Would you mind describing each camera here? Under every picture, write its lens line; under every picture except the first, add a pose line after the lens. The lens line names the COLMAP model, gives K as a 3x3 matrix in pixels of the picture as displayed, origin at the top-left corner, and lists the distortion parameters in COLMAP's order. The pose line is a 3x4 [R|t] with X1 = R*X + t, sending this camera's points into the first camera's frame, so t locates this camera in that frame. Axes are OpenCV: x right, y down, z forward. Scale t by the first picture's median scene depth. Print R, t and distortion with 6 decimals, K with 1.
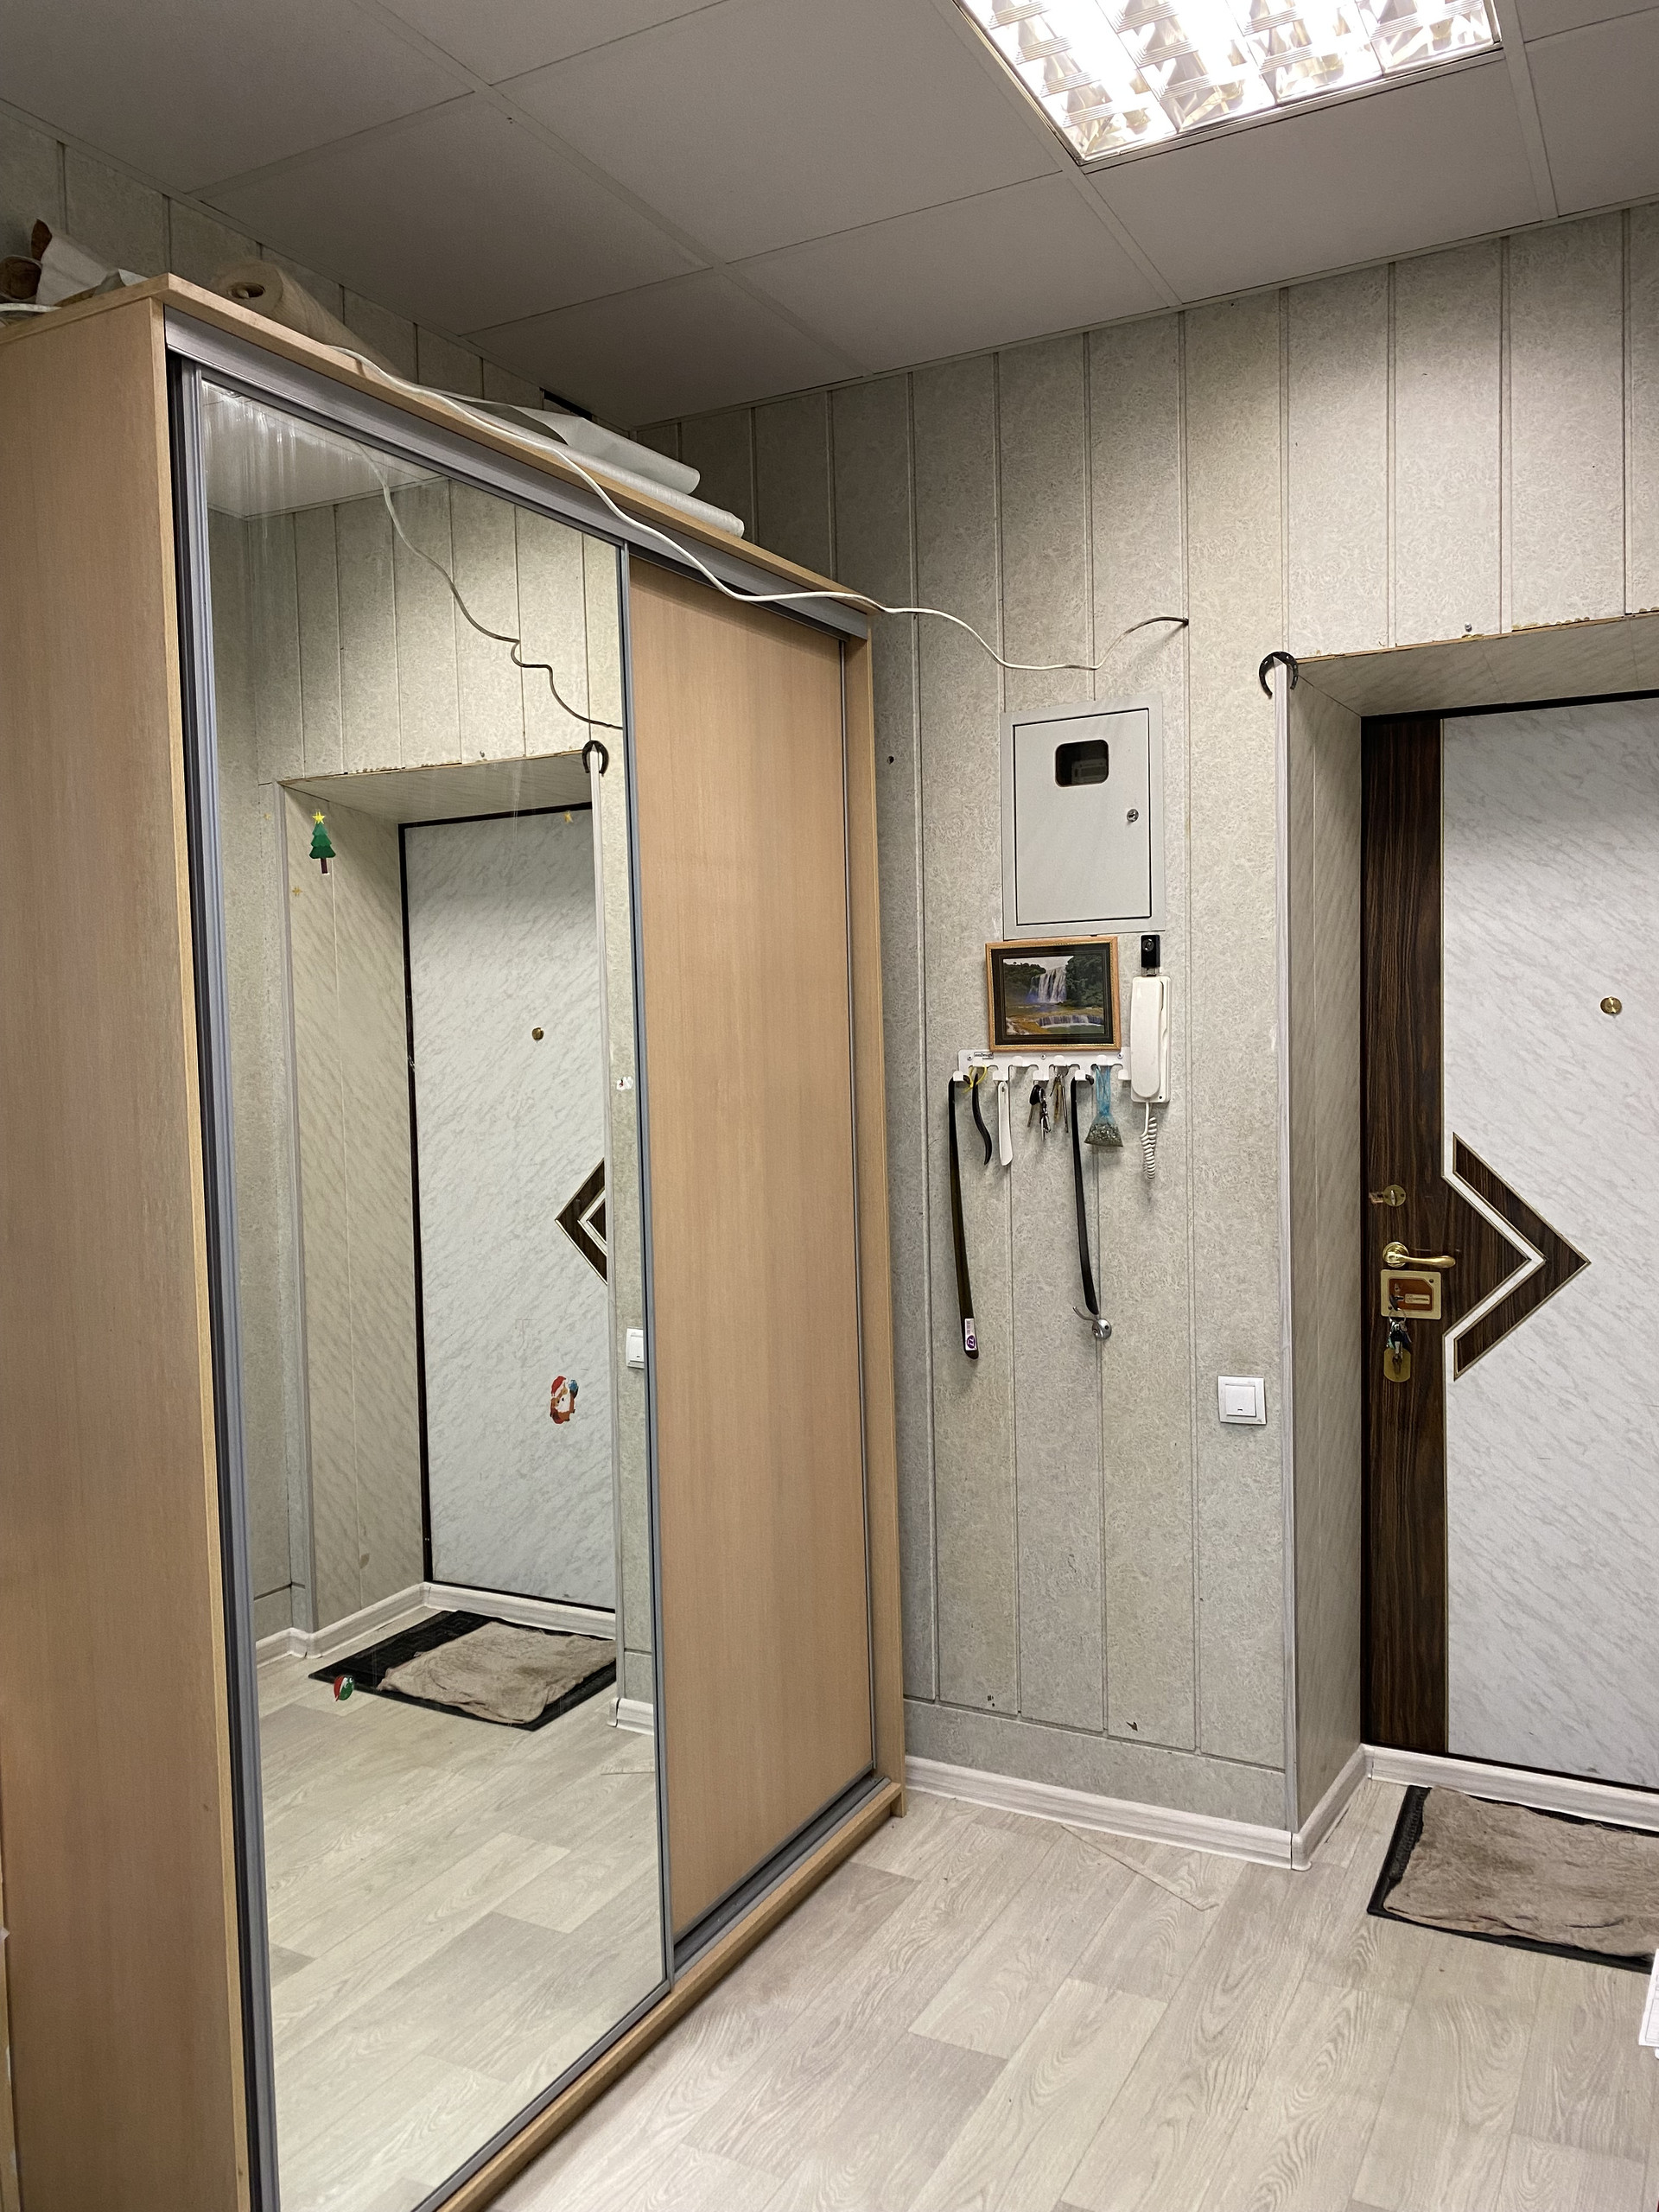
lens RADIAL K [[1679.9, 0, 820.7], [0, 1679.9, 1106.6], [0, 0, 1]] dist [-0.003021, -0.002410]
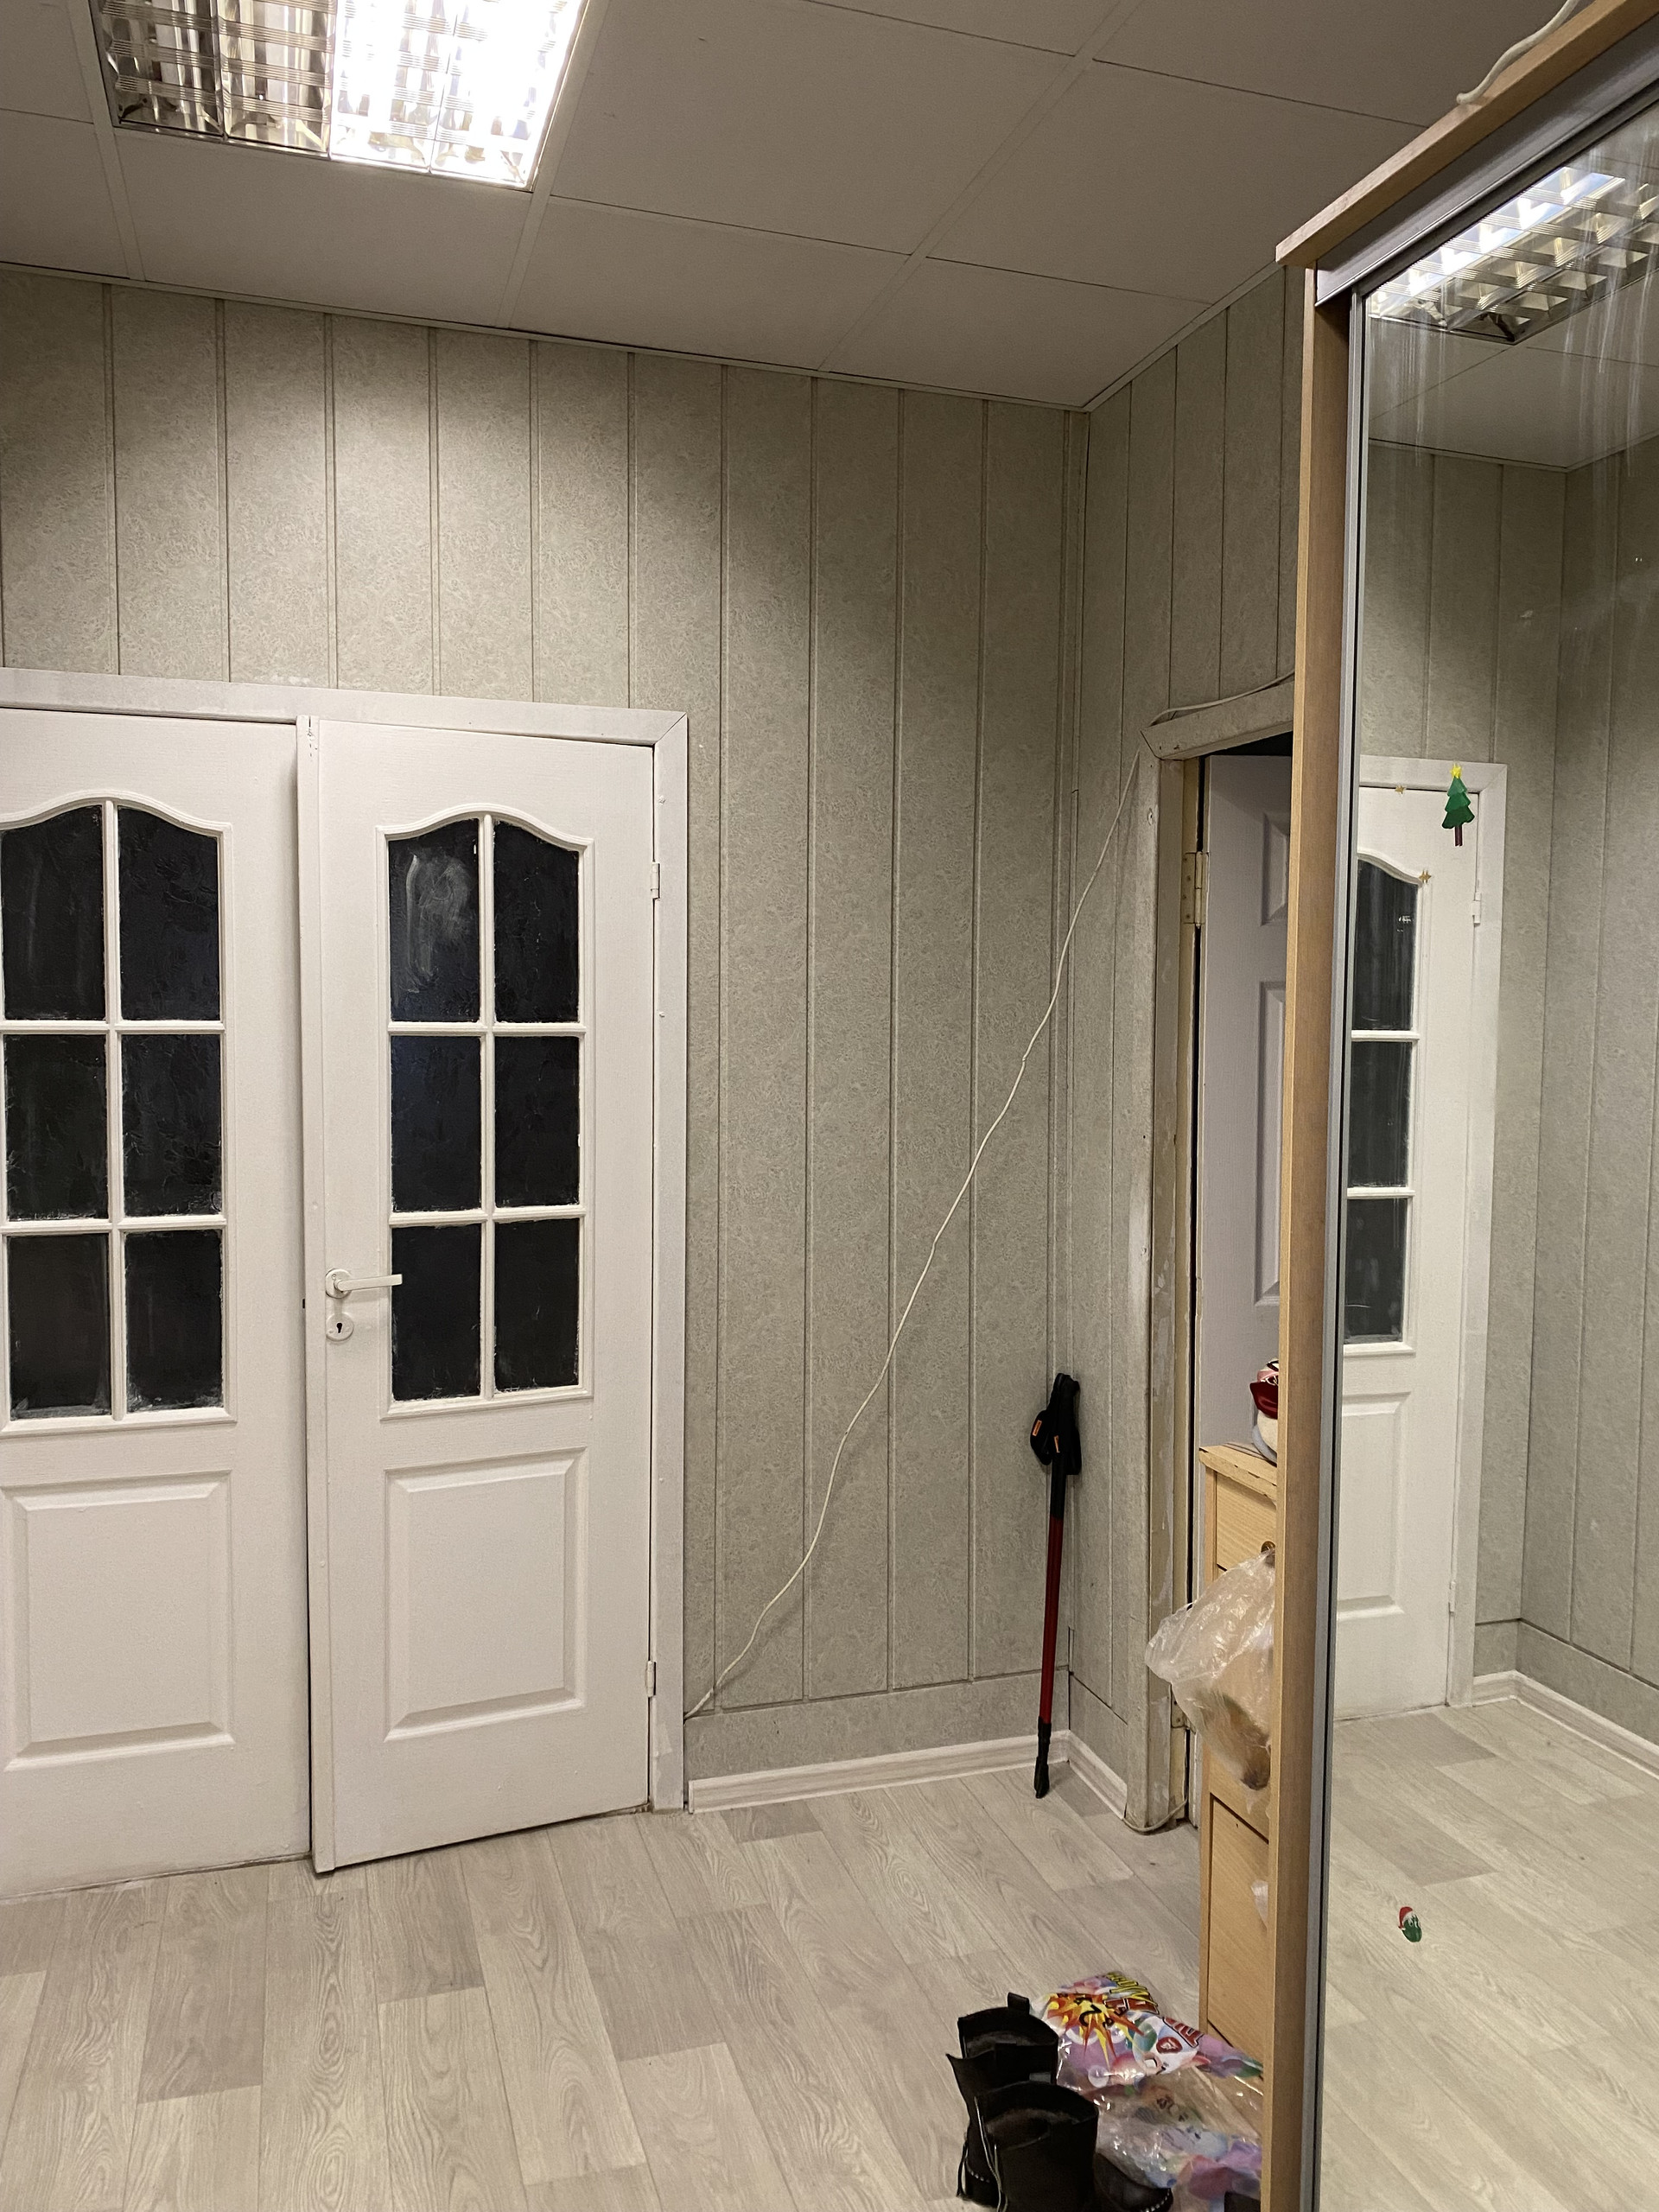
lens RADIAL K [[1679.9, 0, 821.3], [0, 1679.9, 1109.1], [0, 0, 1]] dist [-0.003021, -0.002410]
pose [[-0.690627, 0.074295, -0.719385, 0.685482], [-0.017196, 0.992741, 0.119035, -0.121222], [0.723007, 0.094579, -0.684336, 1.658784]]
